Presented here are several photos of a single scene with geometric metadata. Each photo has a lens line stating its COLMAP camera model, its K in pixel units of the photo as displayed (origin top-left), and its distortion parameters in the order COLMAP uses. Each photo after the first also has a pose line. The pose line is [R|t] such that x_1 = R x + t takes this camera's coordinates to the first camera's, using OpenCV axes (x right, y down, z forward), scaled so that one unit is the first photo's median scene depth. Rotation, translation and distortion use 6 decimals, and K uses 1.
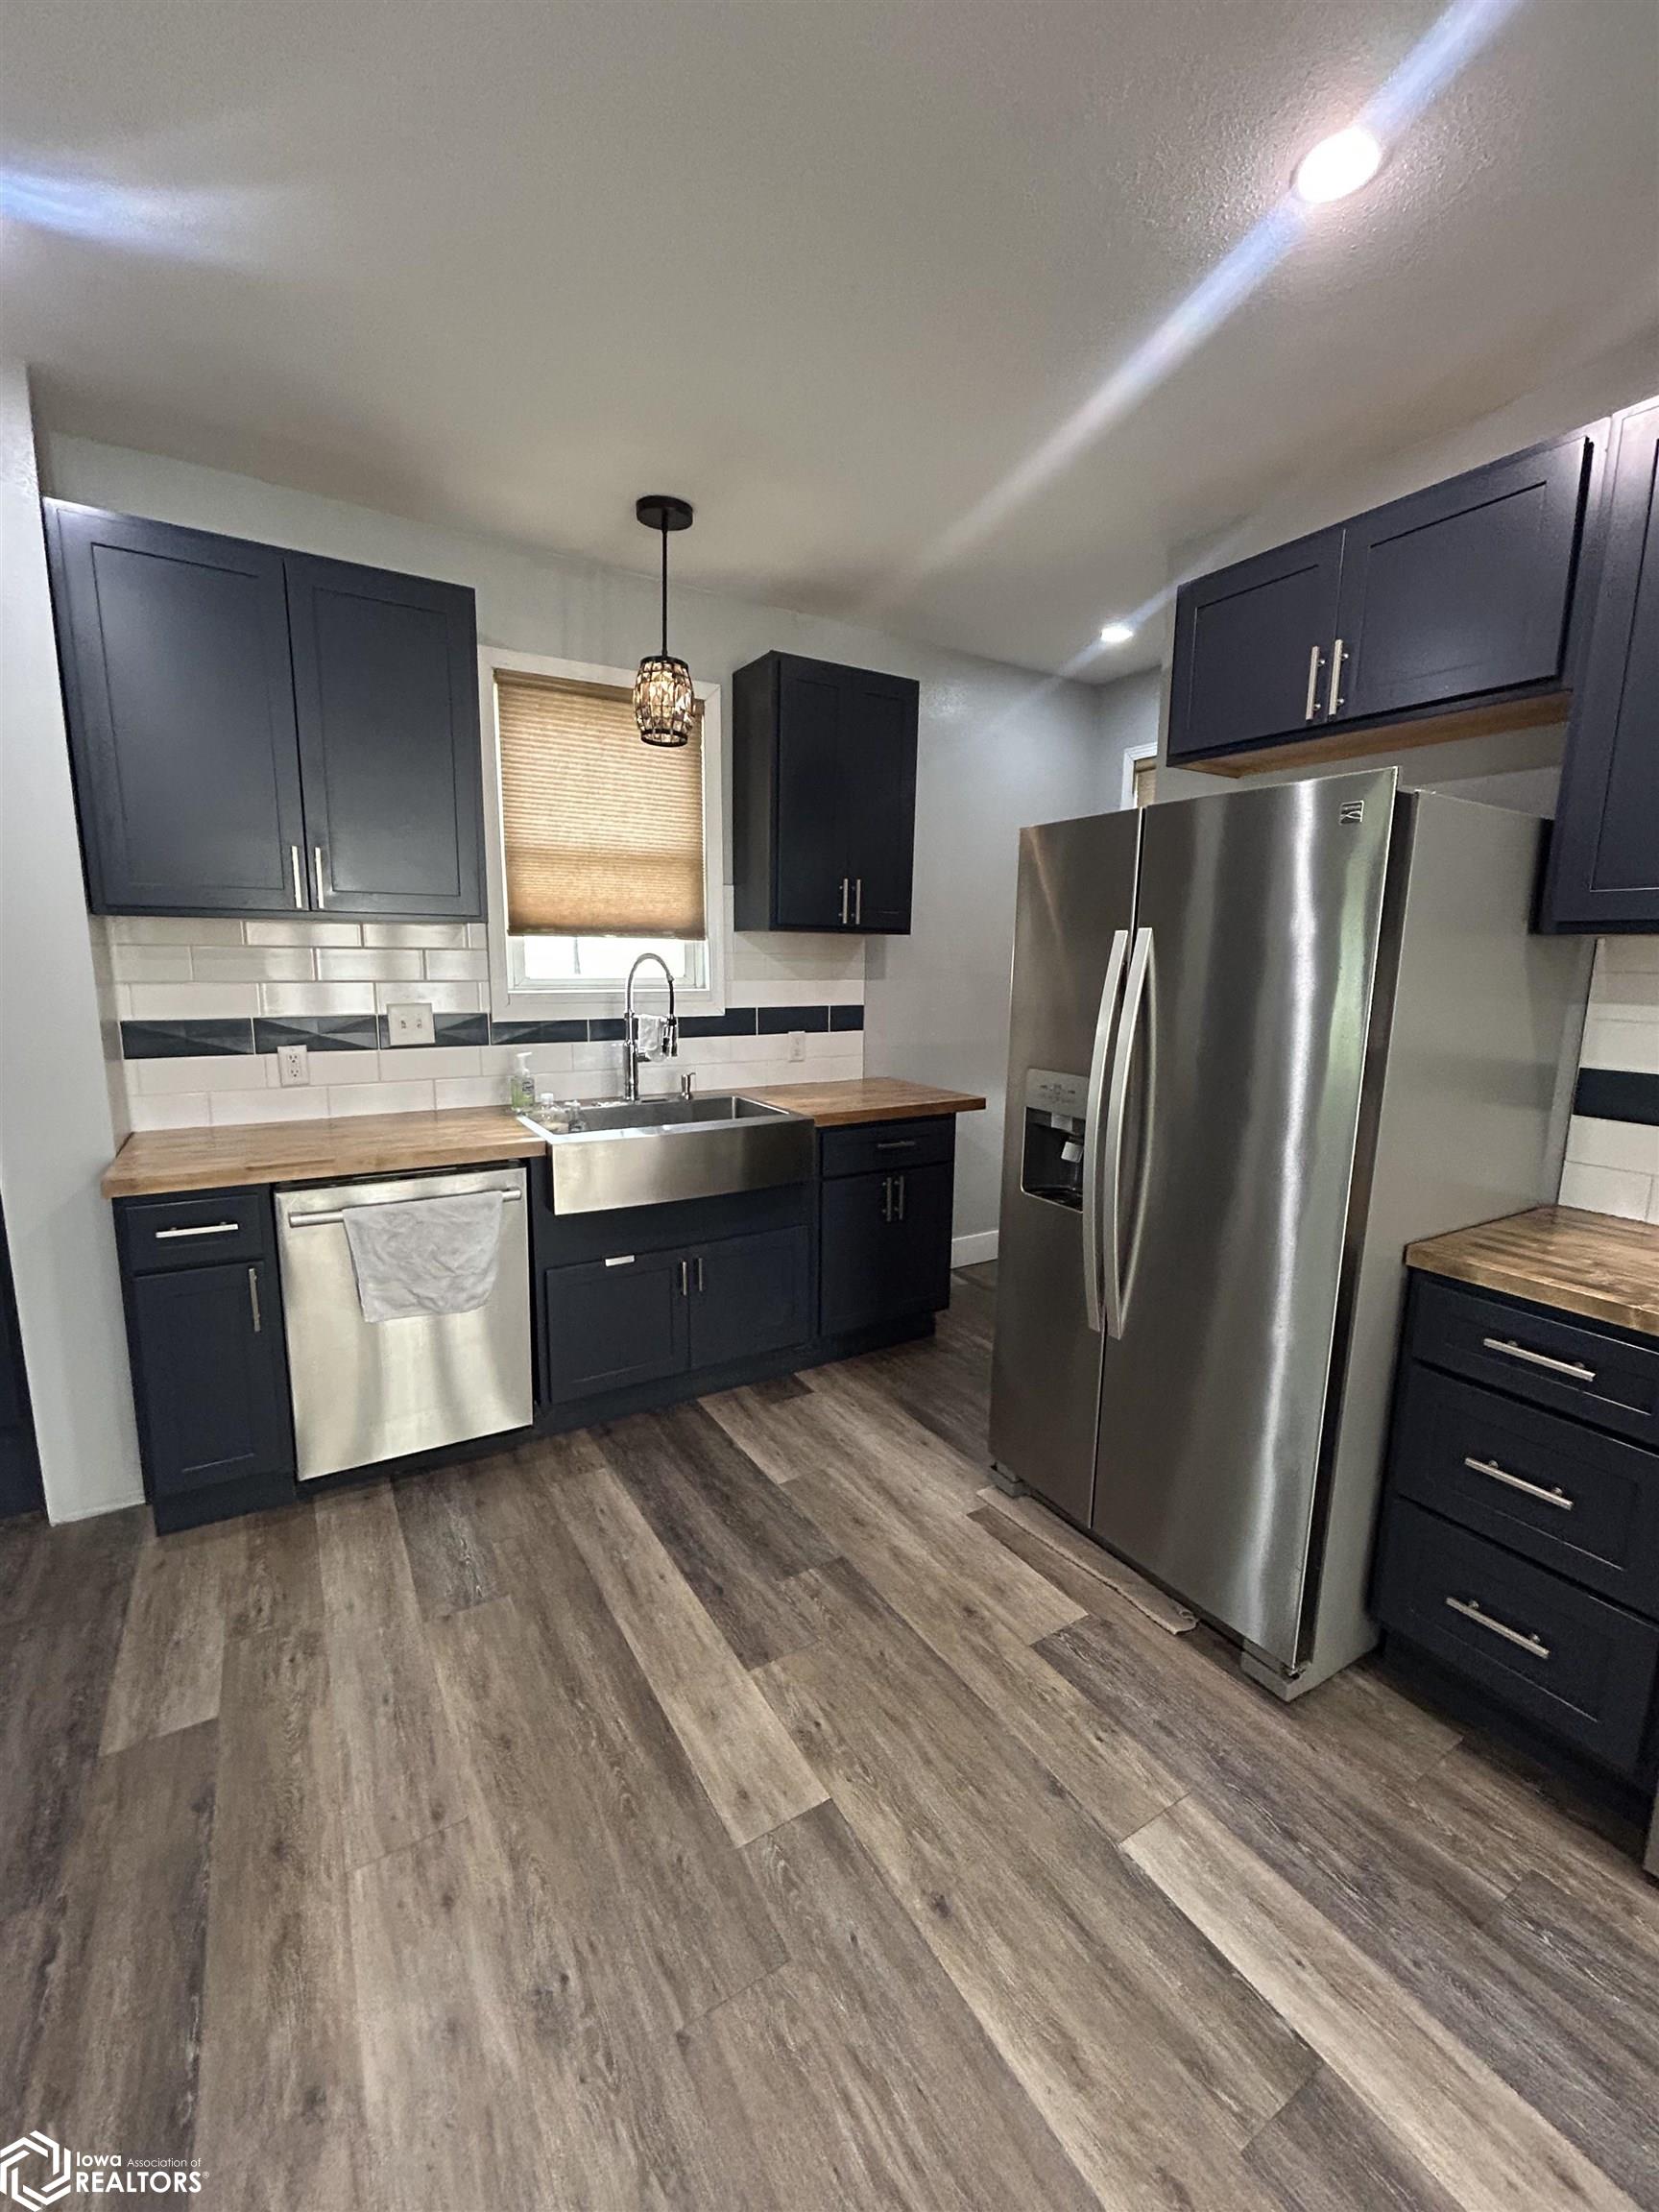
lens RADIAL K [[900.7, 0, 838.7], [0, 900.7, 1107.0], [0, 0, 1]] dist [-0.001554, 0.001300]
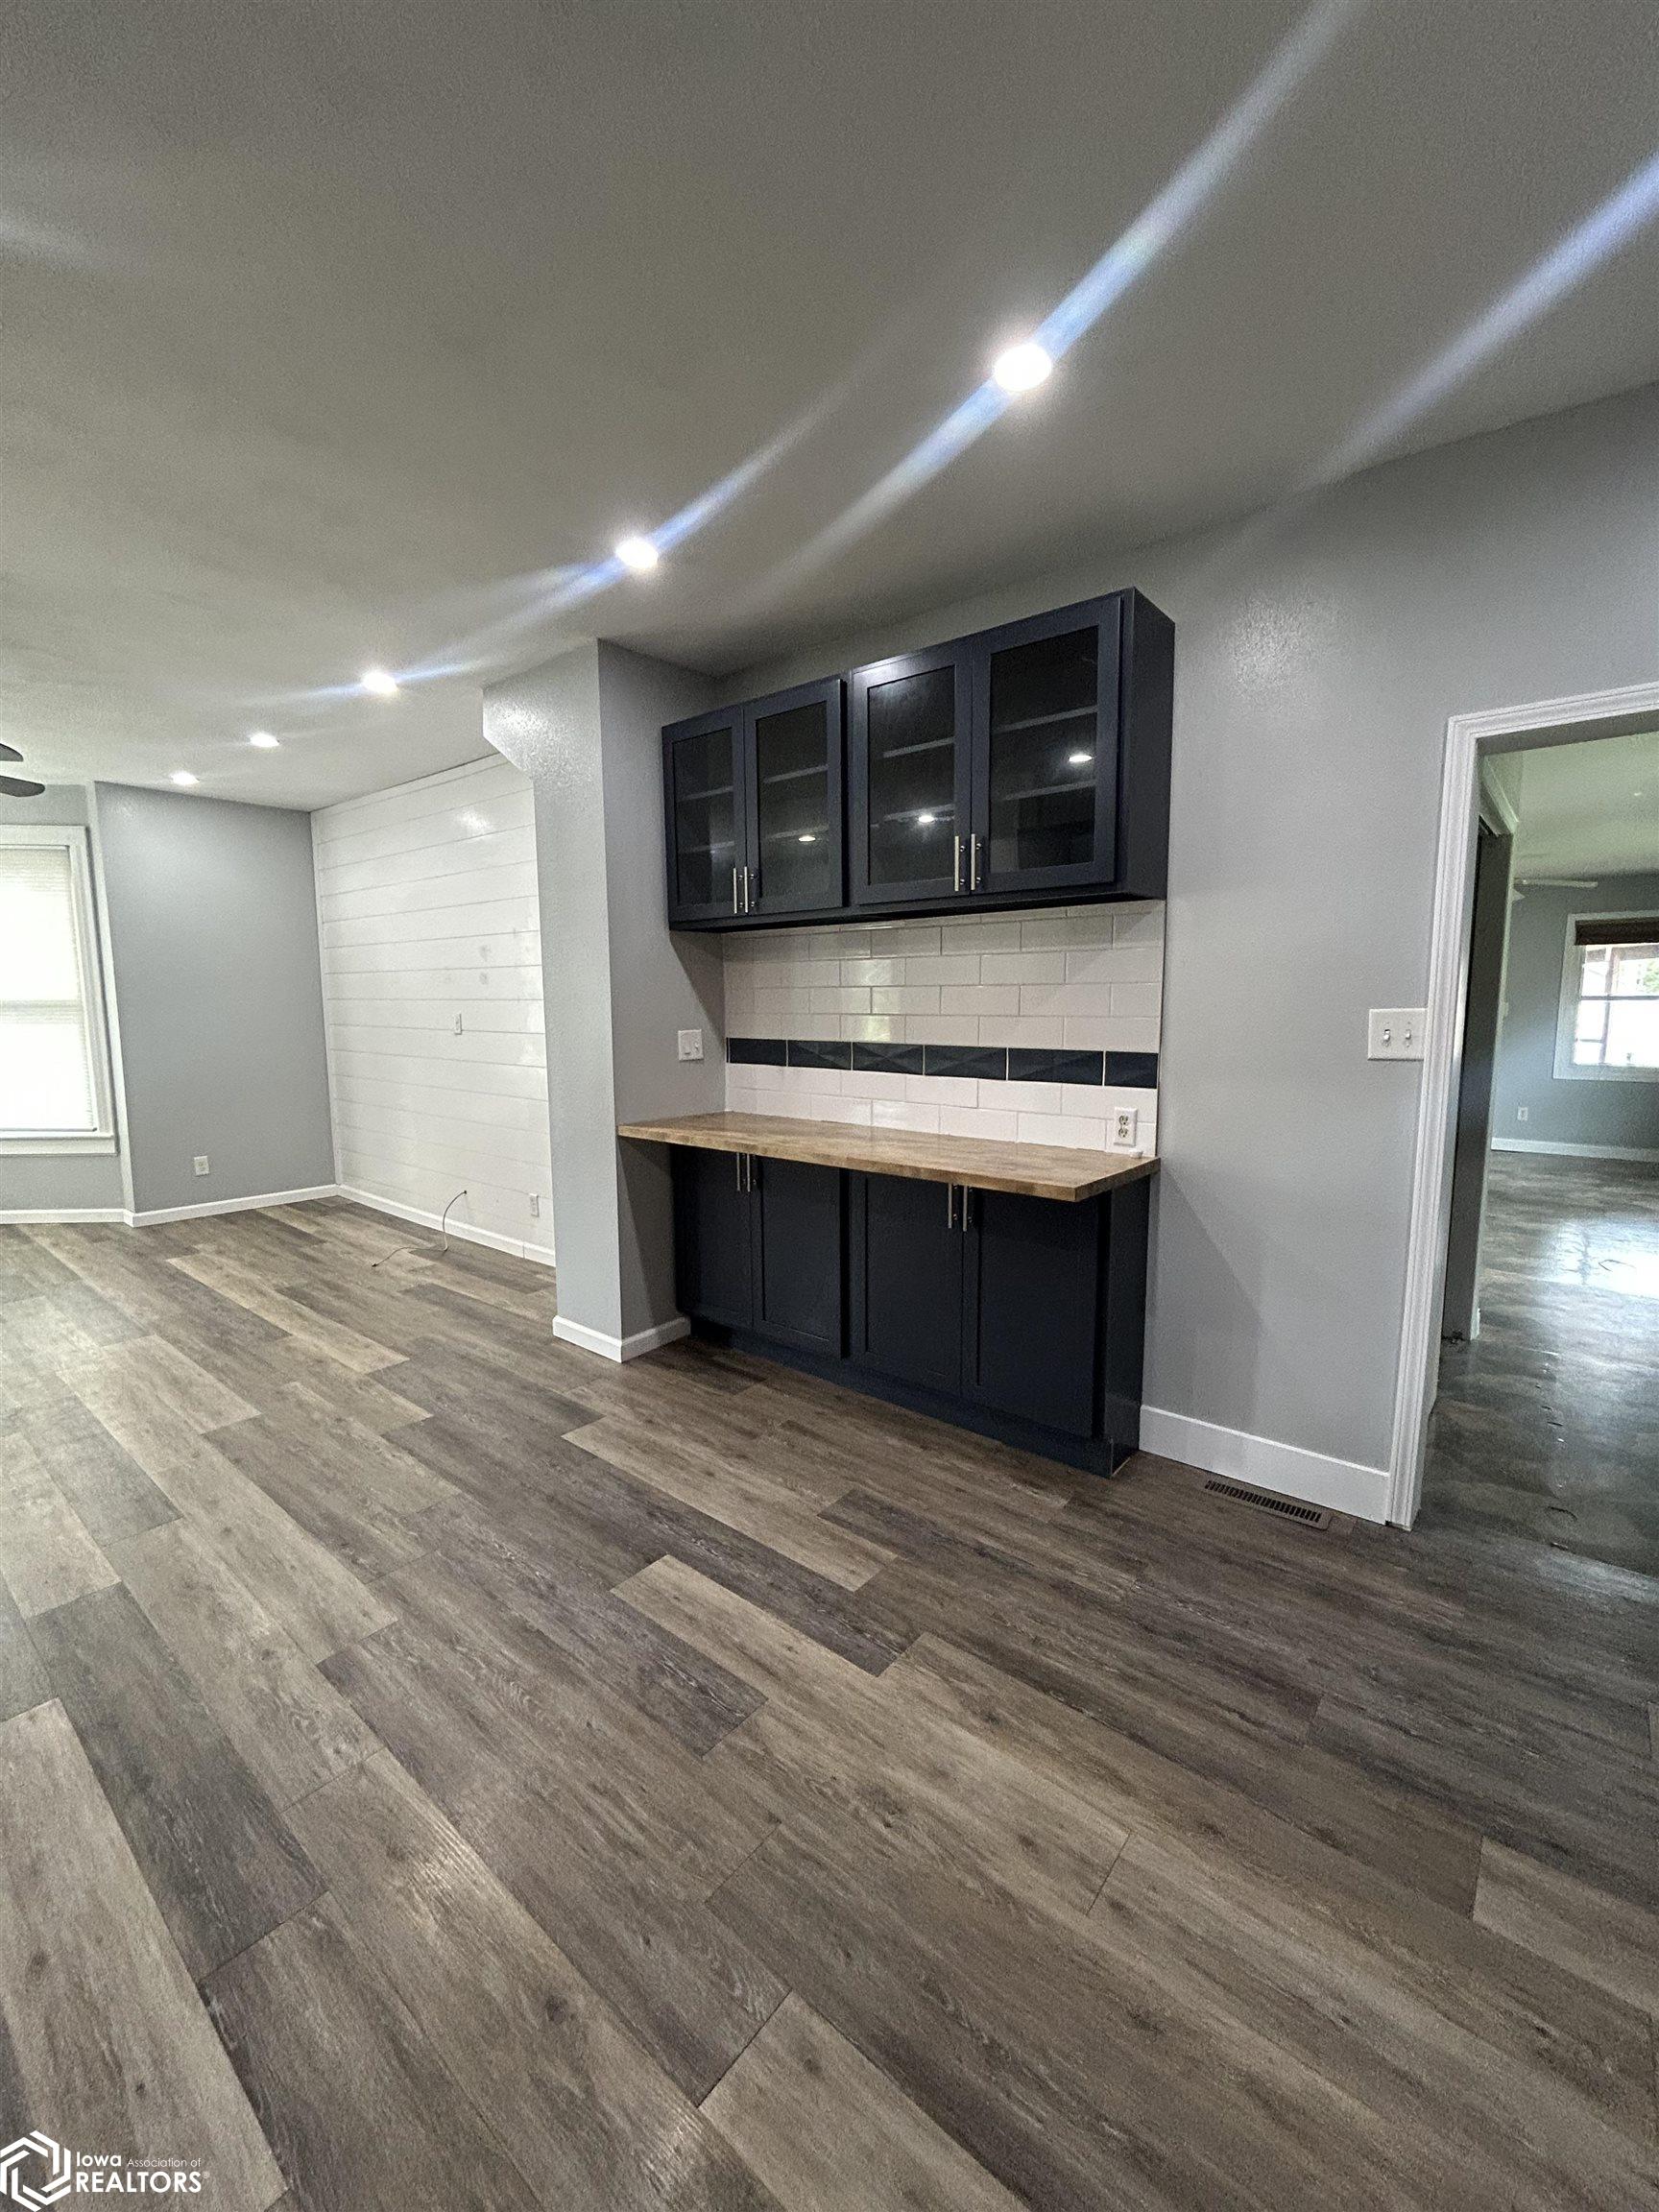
lens RADIAL K [[900.7, 0, 829.1], [0, 900.7, 1120.3], [0, 0, 1]] dist [-0.001554, 0.001300]
pose [[-0.949670, 0.034220, -0.311376, 0.079951], [-0.059634, 0.956087, 0.286952, -0.195009], [0.307522, 0.291079, -0.905927, 1.289924]]
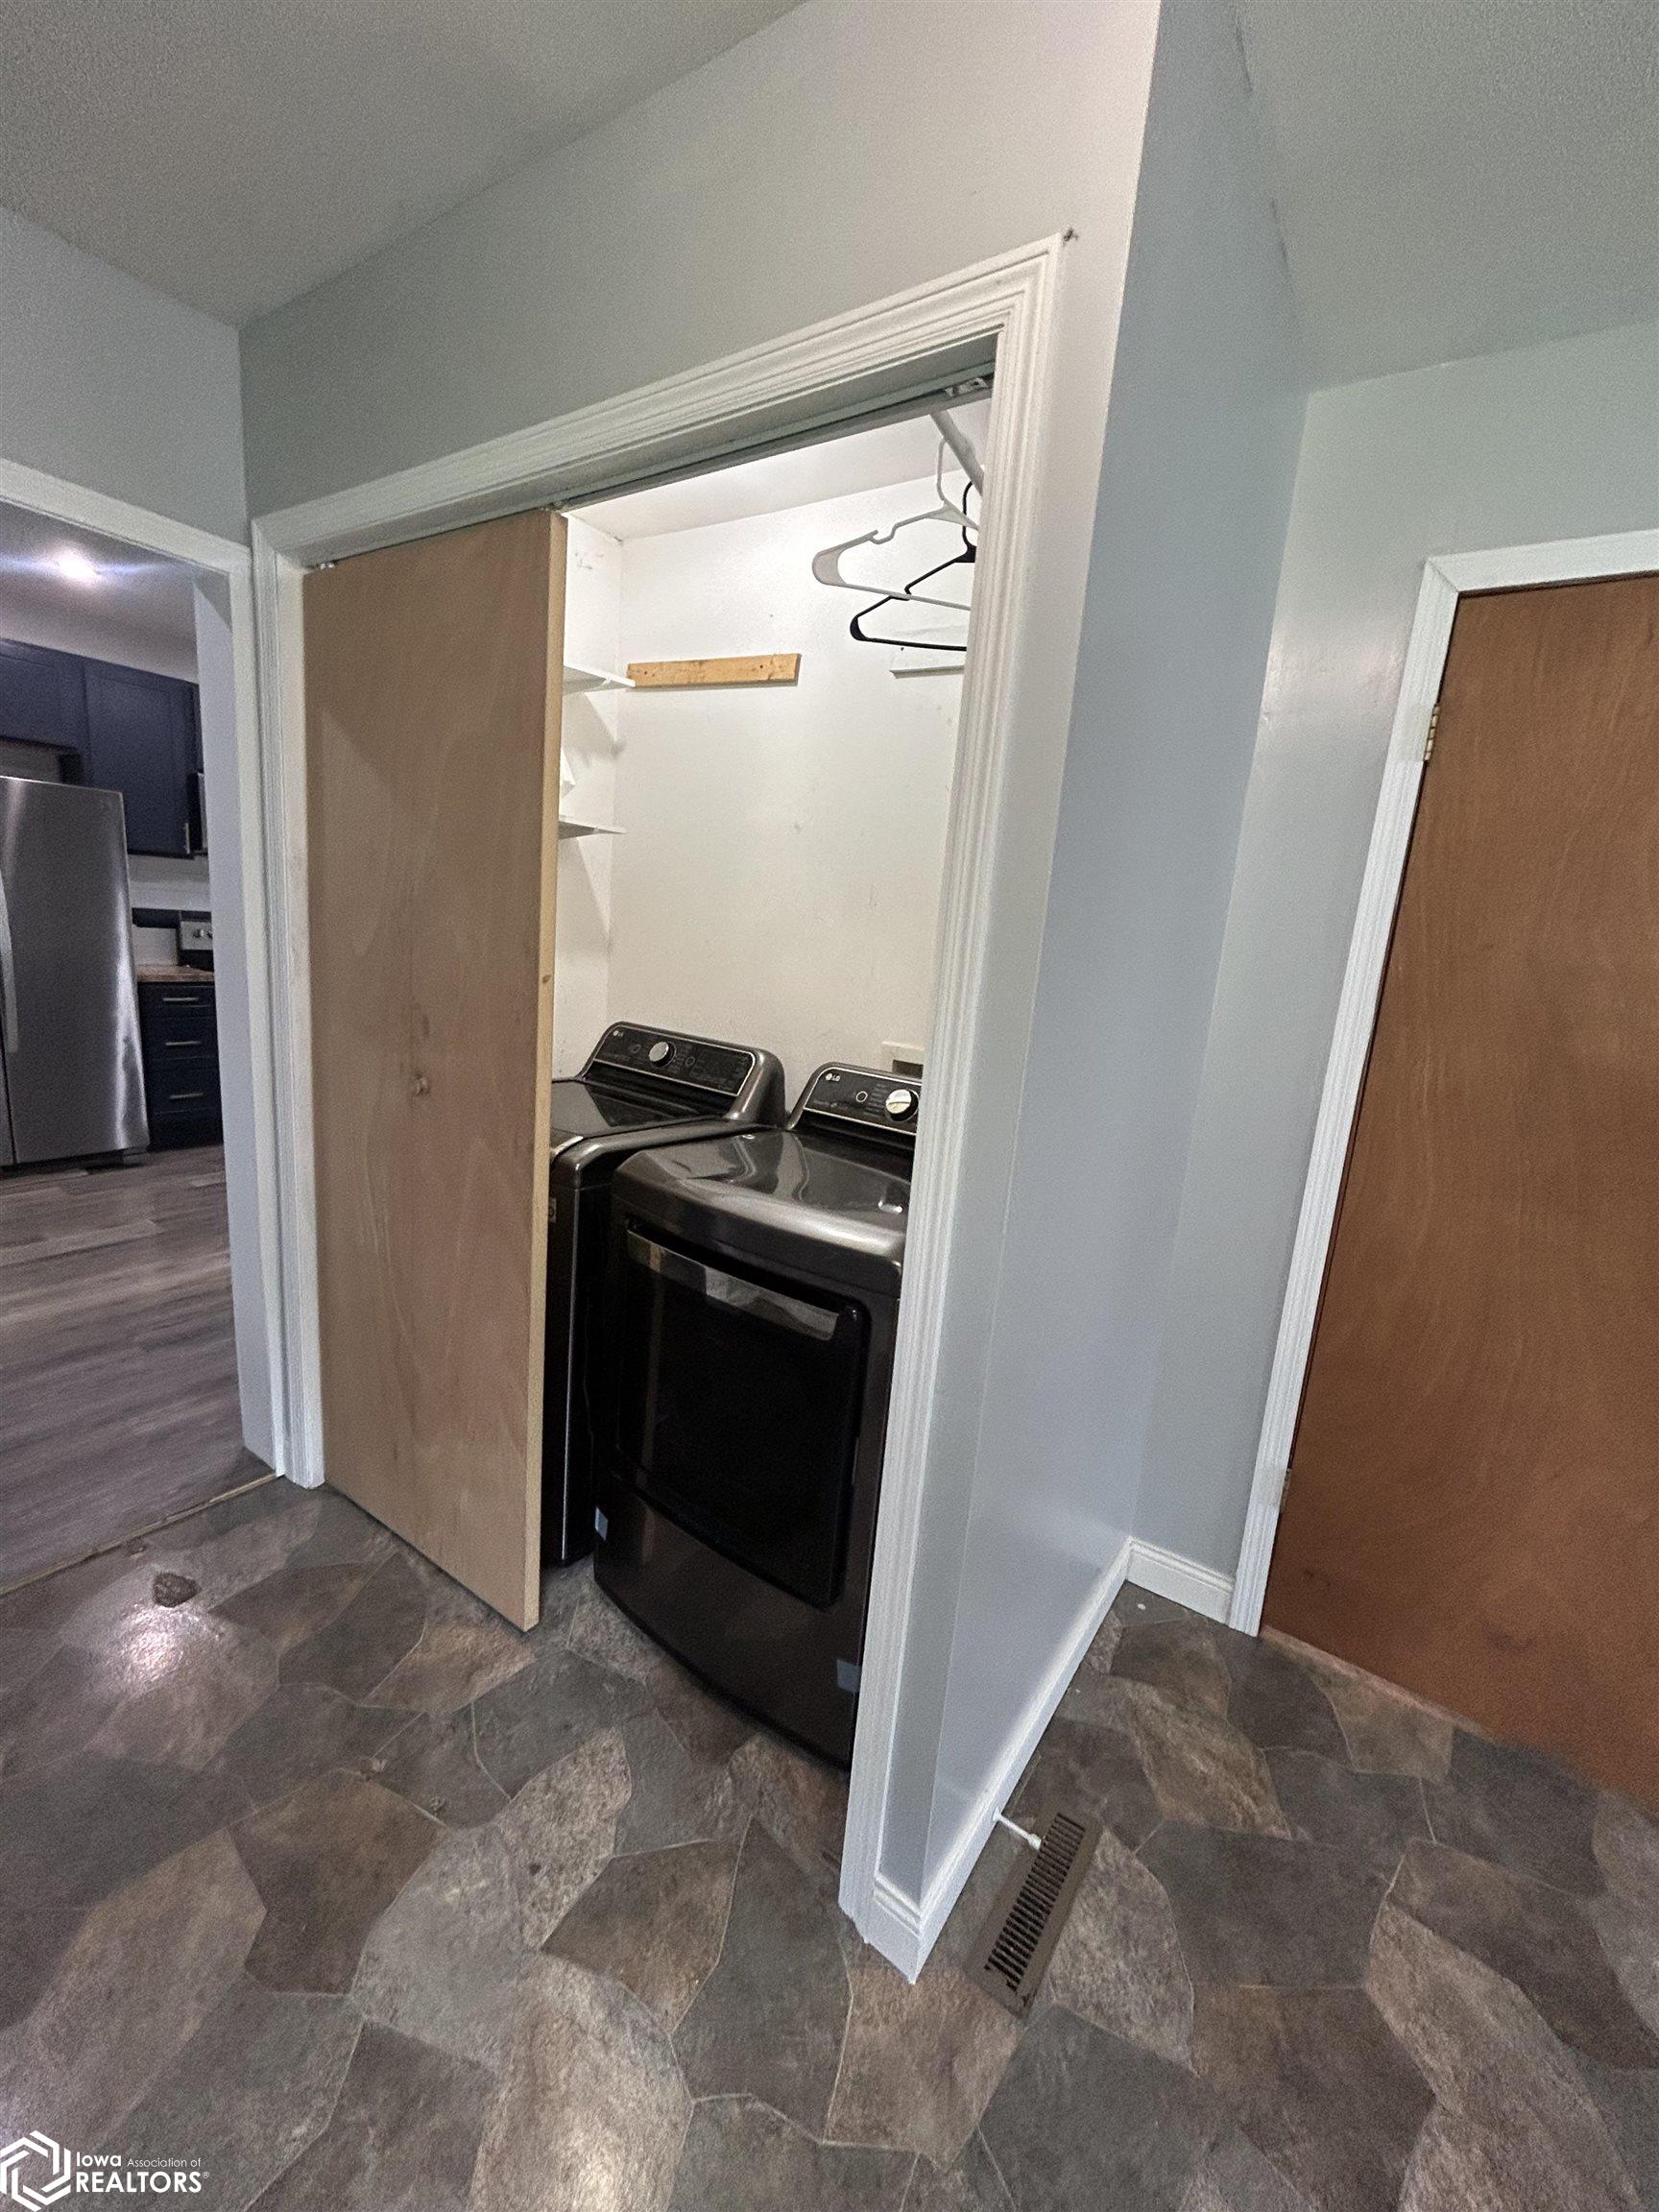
lens RADIAL K [[900.7, 0, 824.6], [0, 900.7, 1107.1], [0, 0, 1]] dist [-0.001554, 0.001300]
pose [[-0.407570, -0.227585, 0.884359, -2.467207], [0.062478, 0.959227, 0.275646, -0.063487], [-0.911034, 0.167598, -0.376734, 0.186478]]
